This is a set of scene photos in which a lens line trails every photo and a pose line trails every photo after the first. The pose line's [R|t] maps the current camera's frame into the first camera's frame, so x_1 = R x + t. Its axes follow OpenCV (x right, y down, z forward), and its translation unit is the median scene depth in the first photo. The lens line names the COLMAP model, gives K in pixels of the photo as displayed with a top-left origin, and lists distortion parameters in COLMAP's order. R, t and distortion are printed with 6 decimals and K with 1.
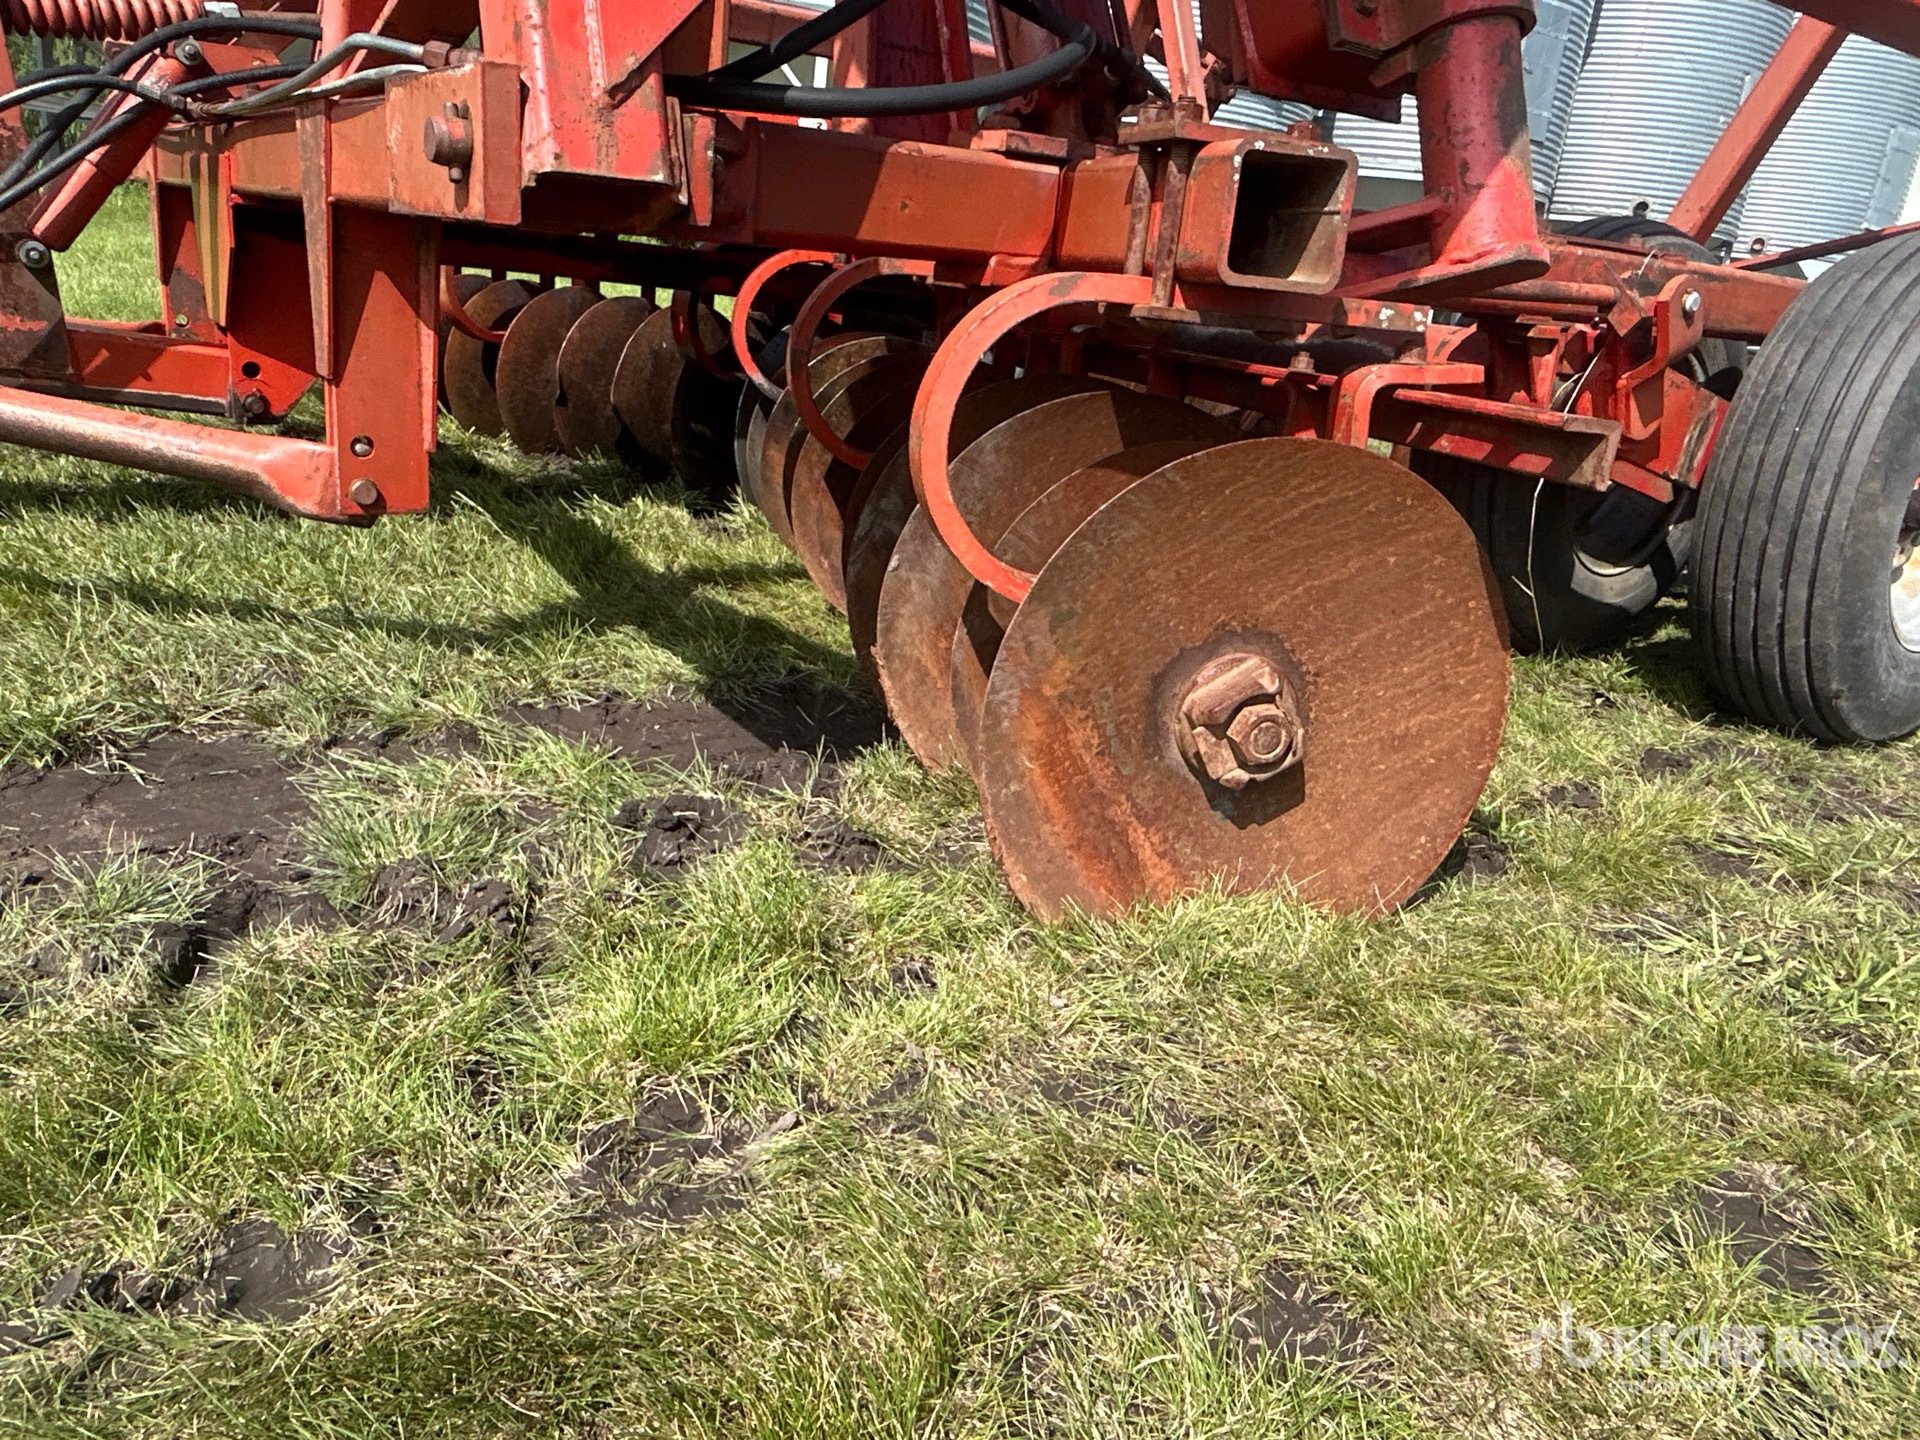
lens RADIAL K [[1373.7, 0, 960.0], [0, 1373.7, 720.0], [0, 0, 1]] dist [0.004329, -0.020533]
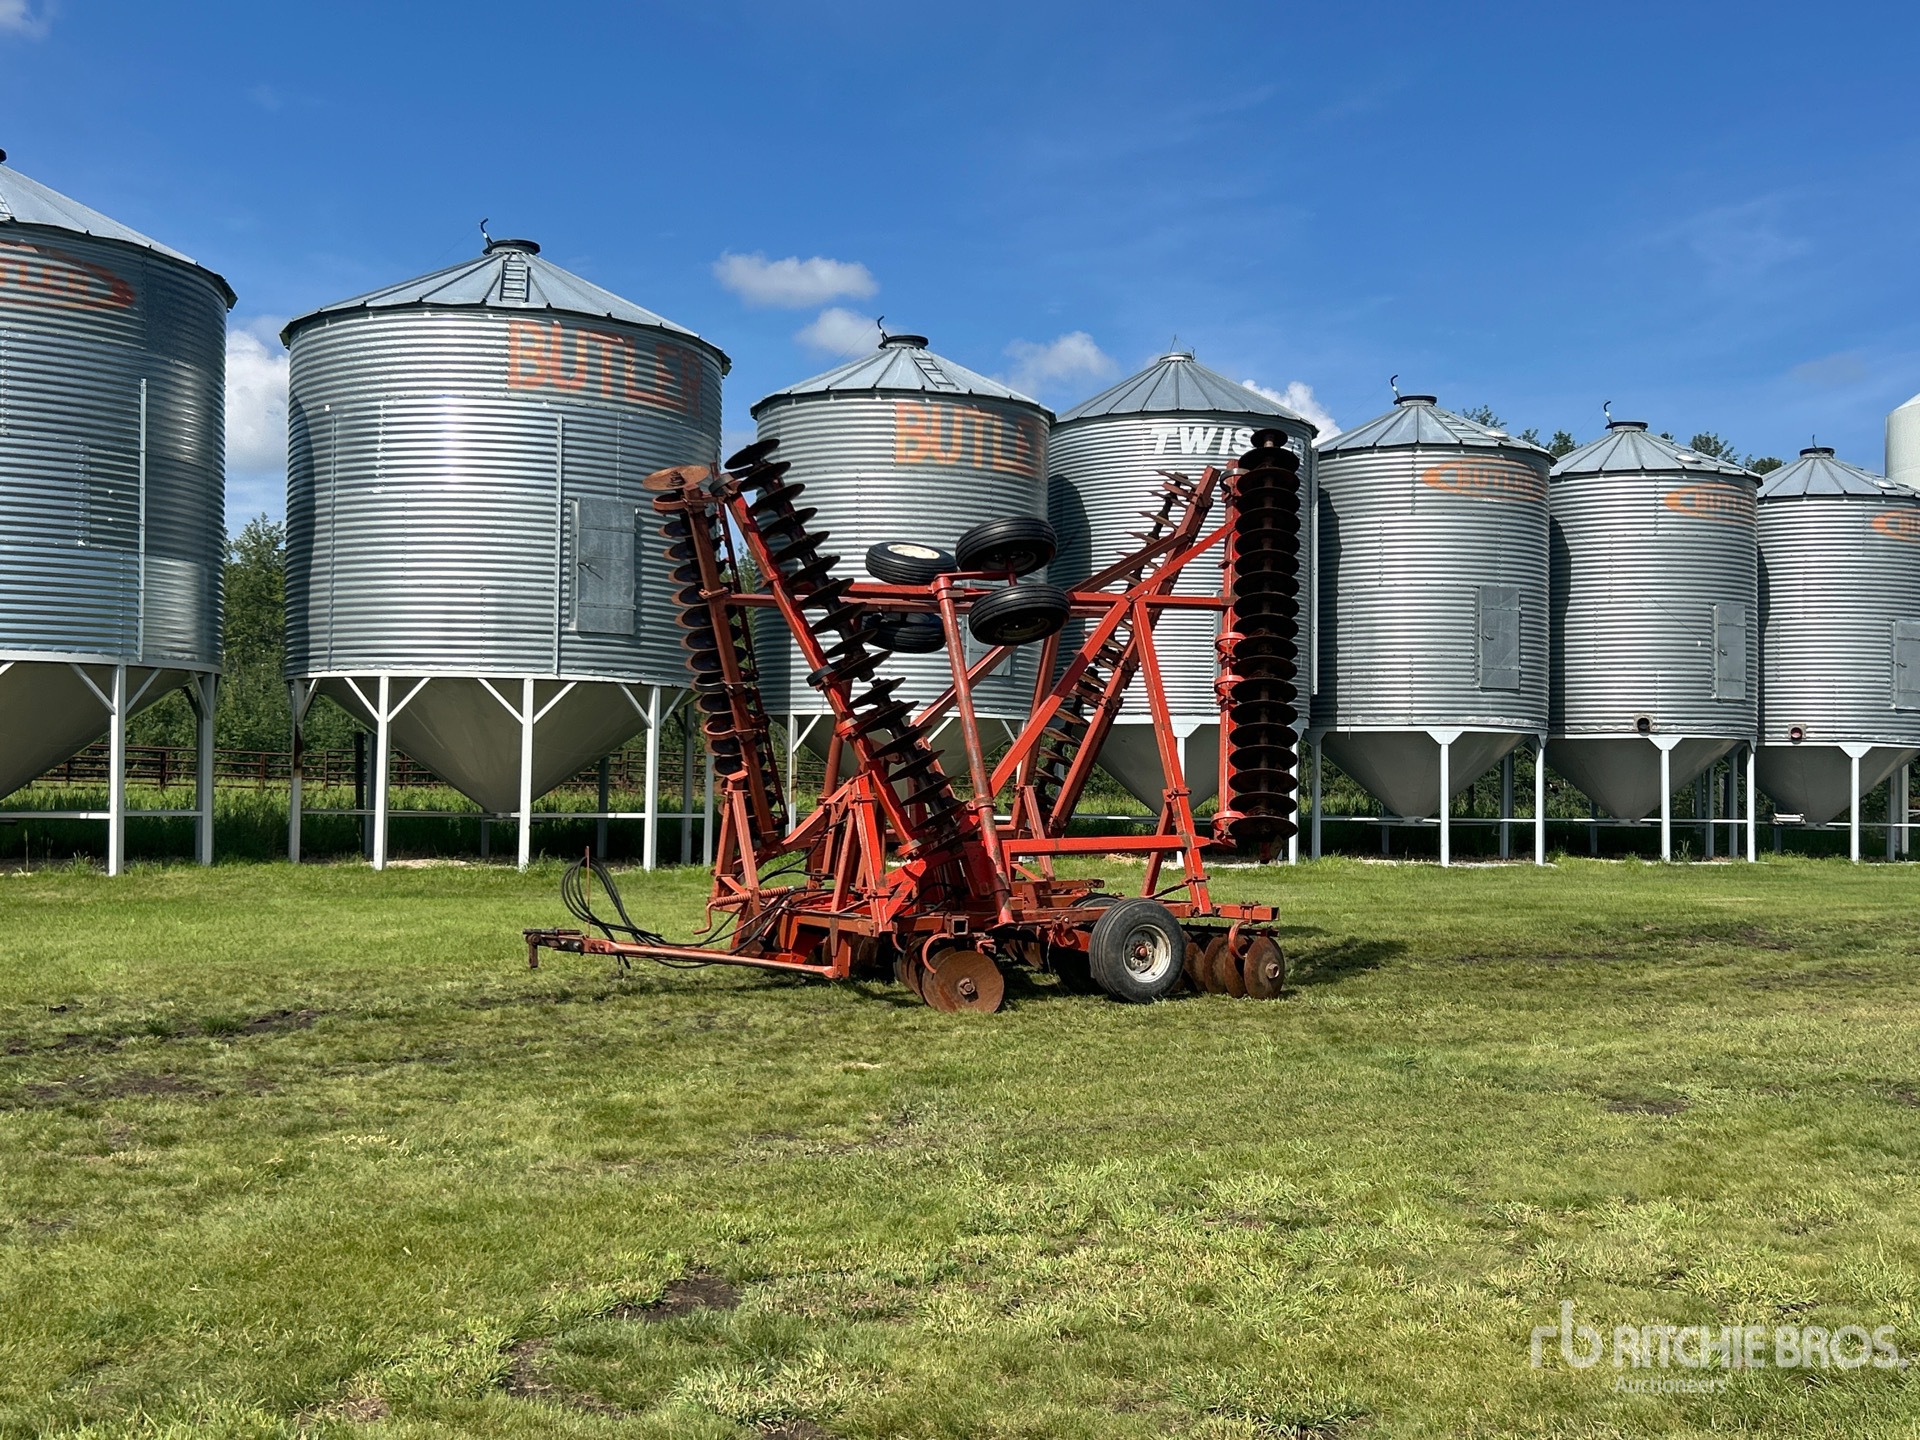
lens RADIAL K [[2049.4, 0, 959.8], [0, 2049.4, 722.1], [0, 0, 1]] dist [-0.000962, -0.024519]
pose [[0.991638, -0.096868, -0.085266, 0.729714], [0.063226, 0.940679, -0.333354, 1.372672], [0.112499, 0.325176, 0.938938, -5.807379]]
